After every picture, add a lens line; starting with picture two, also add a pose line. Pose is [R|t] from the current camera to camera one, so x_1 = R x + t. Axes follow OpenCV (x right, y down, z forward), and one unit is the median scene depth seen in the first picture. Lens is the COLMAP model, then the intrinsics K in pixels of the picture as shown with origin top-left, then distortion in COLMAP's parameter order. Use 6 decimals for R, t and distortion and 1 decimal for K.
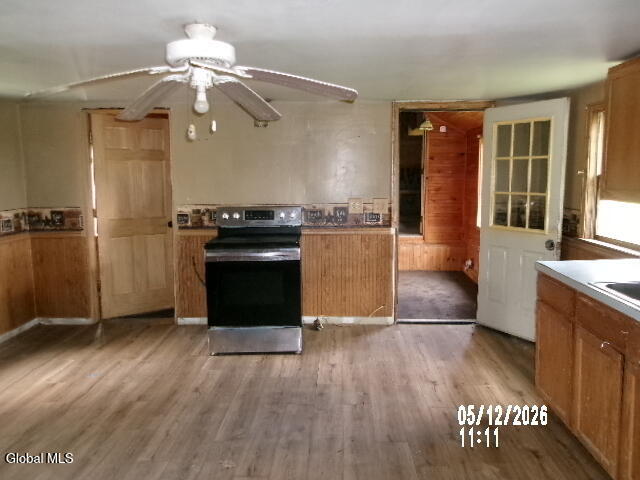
lens RADIAL K [[501.4, 0, 320.7], [0, 501.4, 237.7], [0, 0, 1]] dist [-0.024581, 0.003164]
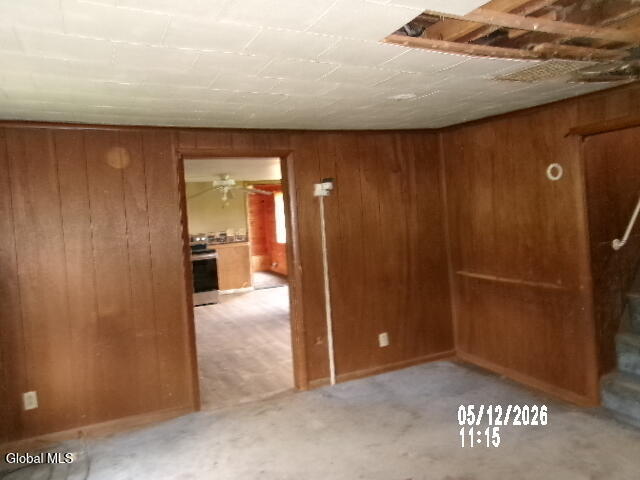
lens RADIAL K [[501.4, 0, 320.7], [0, 501.4, 237.7], [0, 0, 1]] dist [-0.024581, 0.003164]
pose [[0.890115, -0.080711, 0.448532, -0.504406], [0.111647, 0.992821, -0.042911, 0.082697], [-0.441849, 0.088273, 0.892736, -0.937499]]
